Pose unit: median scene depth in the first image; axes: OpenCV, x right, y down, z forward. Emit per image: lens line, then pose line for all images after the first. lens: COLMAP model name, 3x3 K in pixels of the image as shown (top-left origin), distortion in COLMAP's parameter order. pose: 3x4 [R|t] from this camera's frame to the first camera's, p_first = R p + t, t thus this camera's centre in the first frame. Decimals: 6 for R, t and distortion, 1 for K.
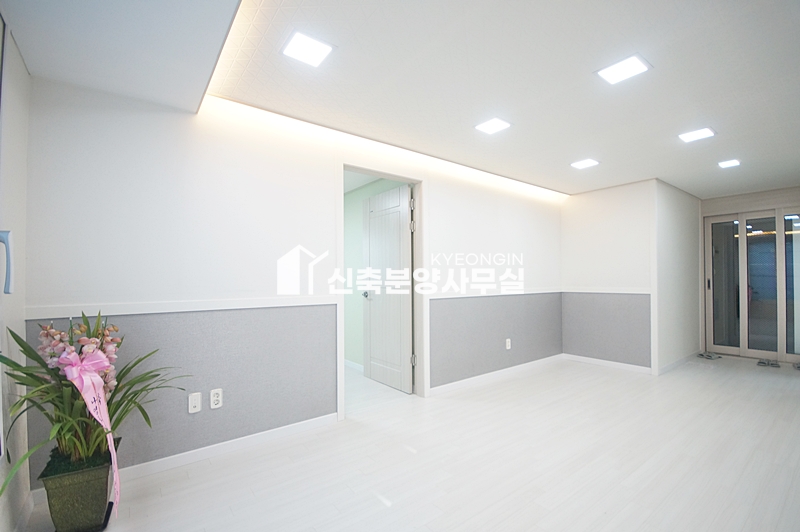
lens RADIAL K [[357.4, 0, 403.7], [0, 357.4, 278.1], [0, 0, 1]] dist [0.001859, 0.000289]
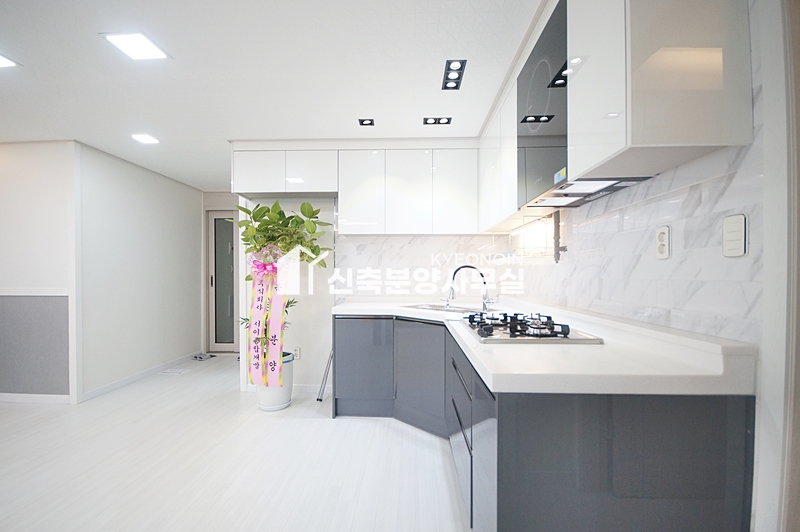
lens RADIAL K [[357.4, 0, 403.7], [0, 357.4, 278.1], [0, 0, 1]] dist [0.001859, 0.000289]
pose [[0.624137, -0.002567, 0.781311, 0.427885], [-0.003725, 0.999973, 0.006261, 0.000943], [-0.781306, -0.006818, 0.624111, -0.004516]]
